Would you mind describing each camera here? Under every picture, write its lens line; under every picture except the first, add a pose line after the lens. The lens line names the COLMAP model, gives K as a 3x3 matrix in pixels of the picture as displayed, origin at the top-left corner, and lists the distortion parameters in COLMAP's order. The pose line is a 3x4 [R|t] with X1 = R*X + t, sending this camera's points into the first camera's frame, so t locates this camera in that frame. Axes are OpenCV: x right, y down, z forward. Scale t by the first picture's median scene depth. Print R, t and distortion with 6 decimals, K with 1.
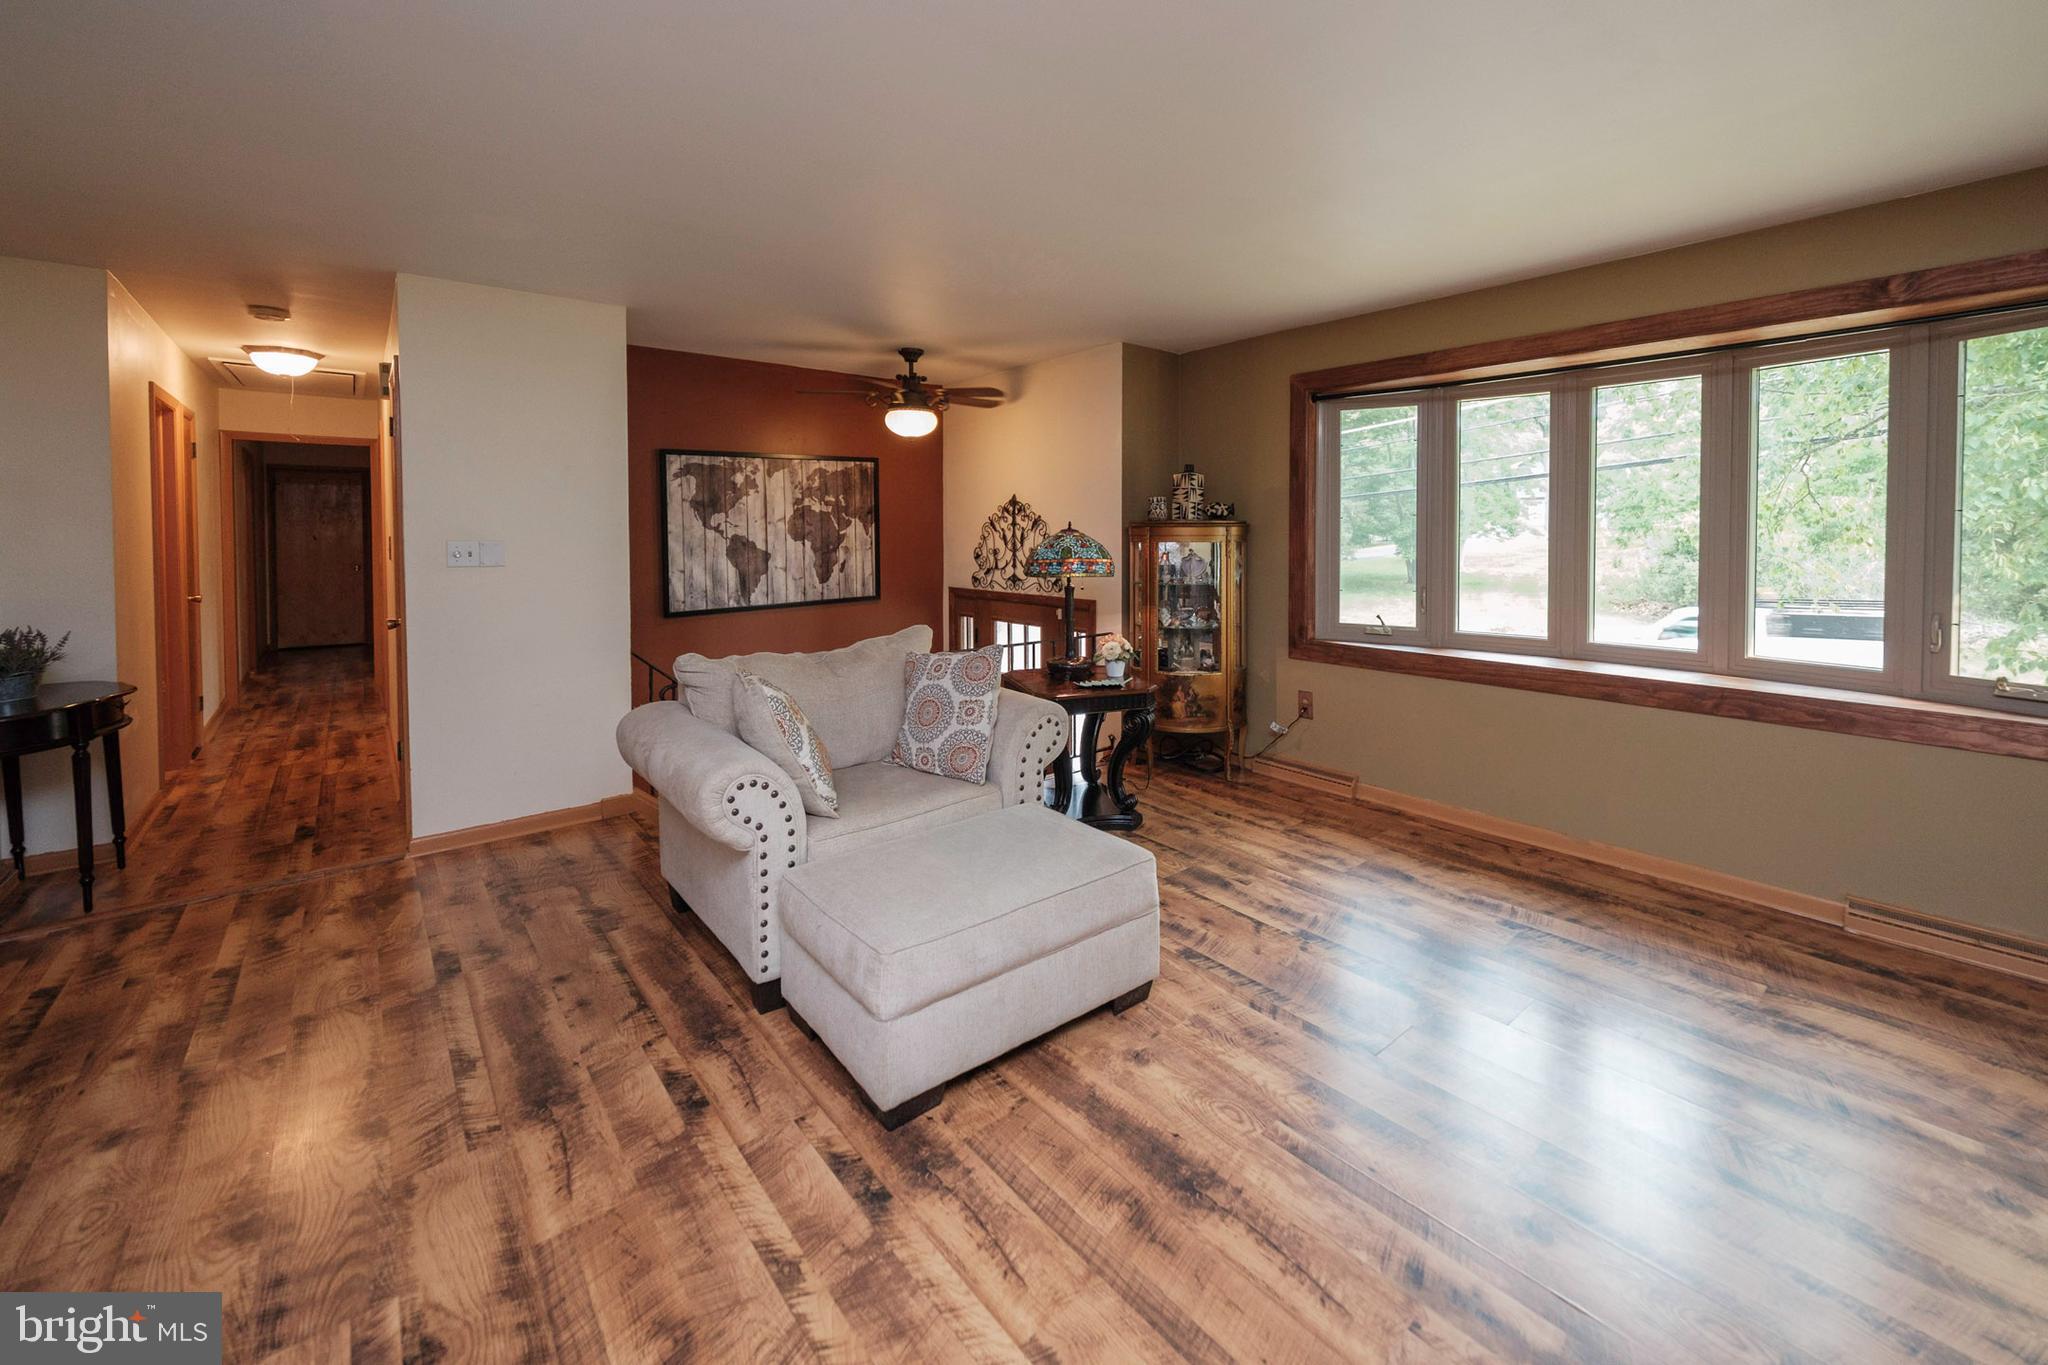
lens RADIAL K [[811.6, 0, 1114.8], [0, 811.6, 544.8], [0, 0, 1]] dist [0.003570, -0.001687]
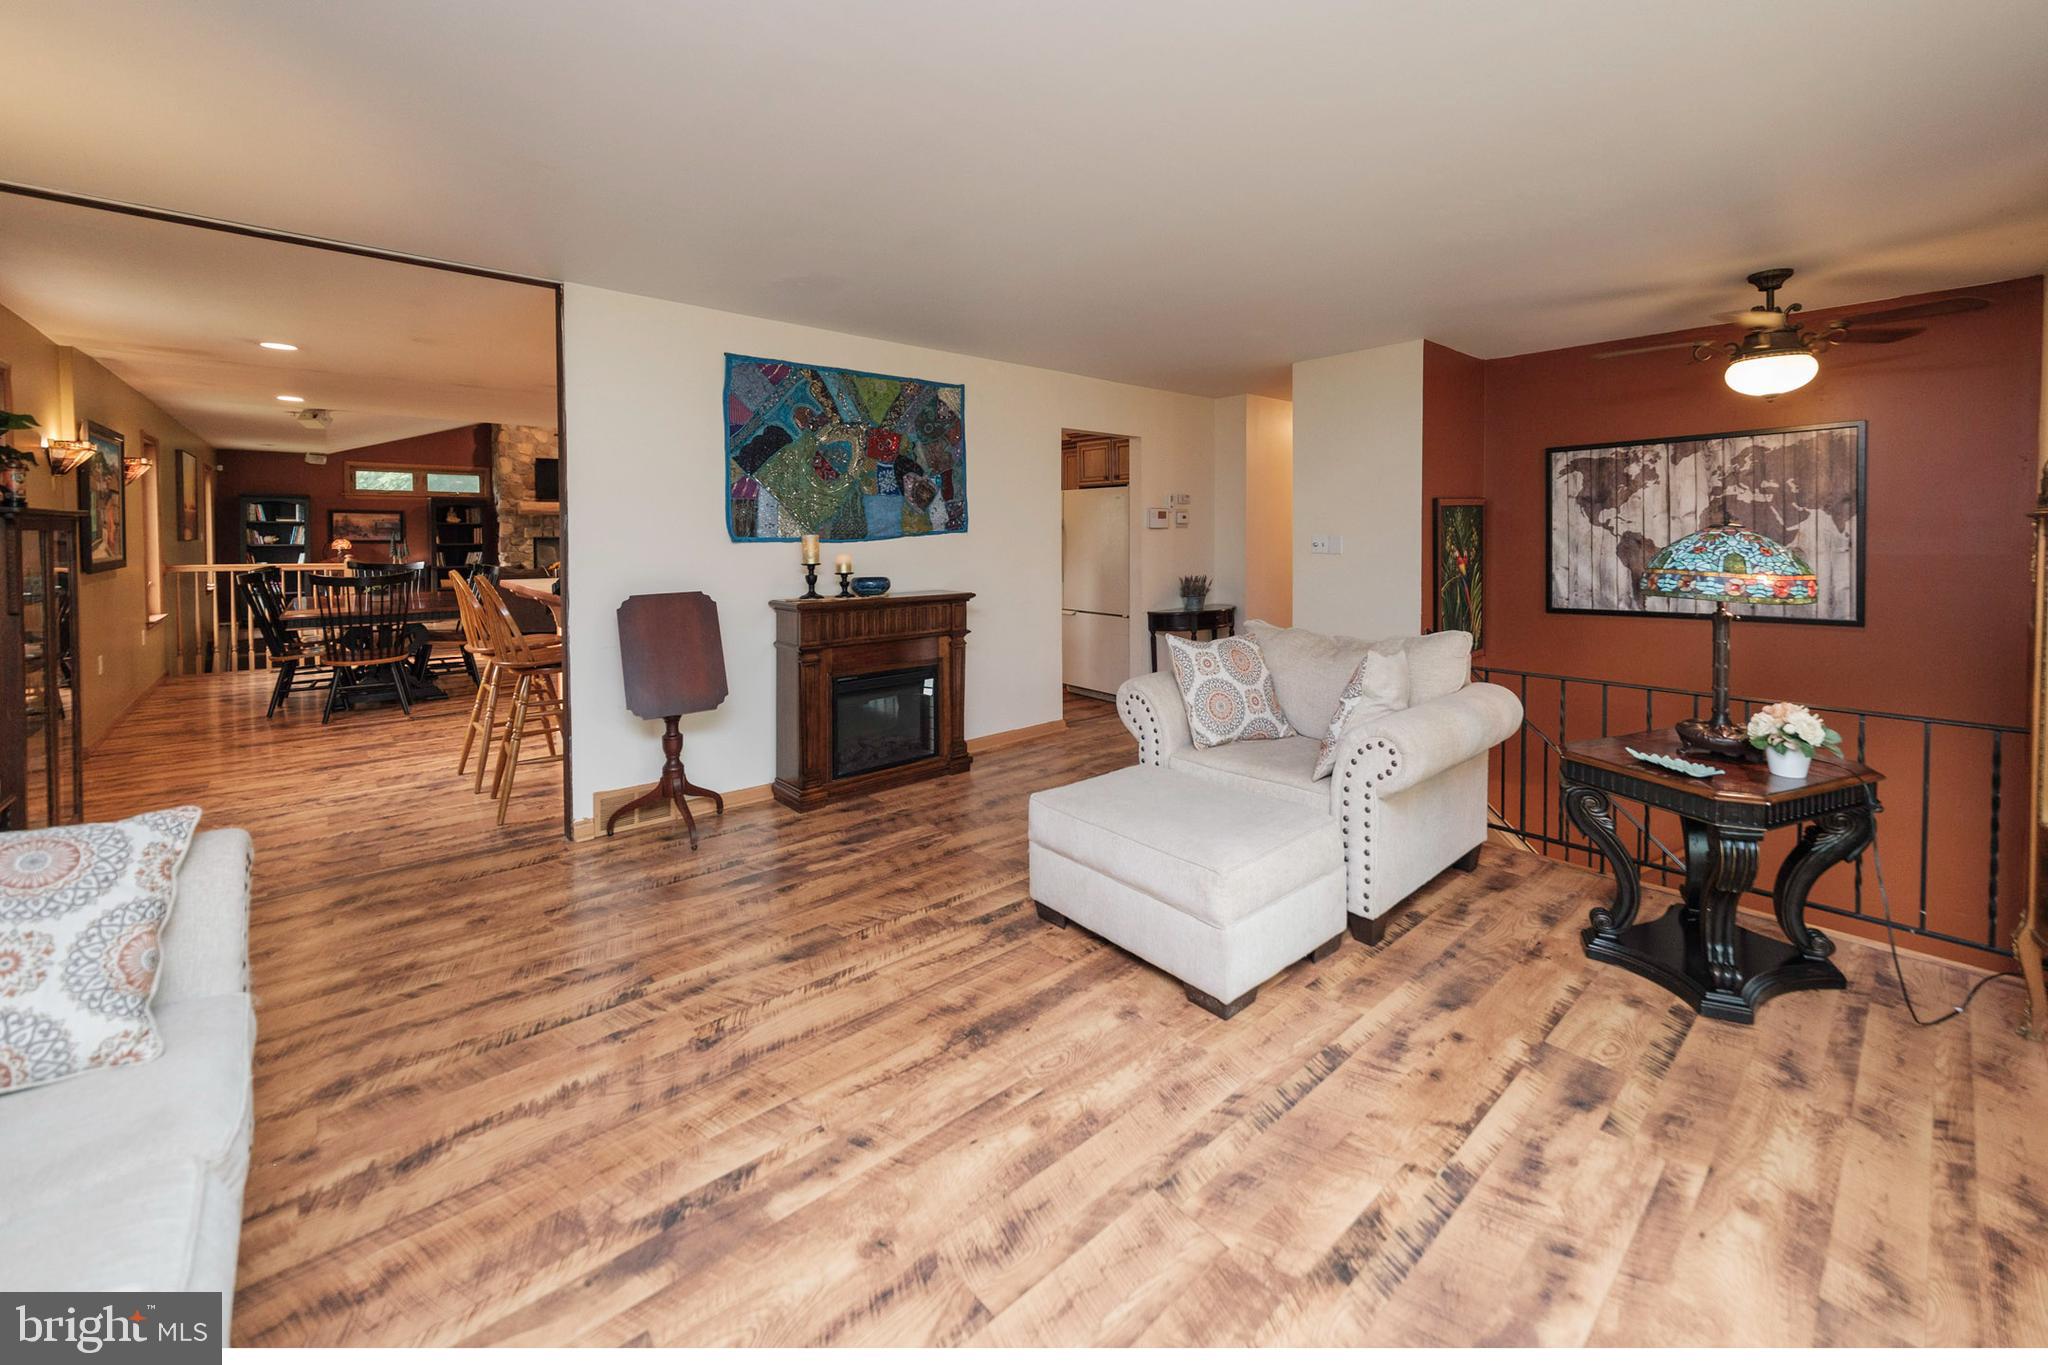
lens RADIAL K [[811.6, 0, 1075.0], [0, 811.6, 554.2], [0, 0, 1]] dist [0.003570, -0.001687]
pose [[0.020908, 0.032014, -0.999269, 0.761953], [-0.014160, 0.999396, 0.031721, -0.012393], [0.999681, 0.013486, 0.021348, 0.624629]]
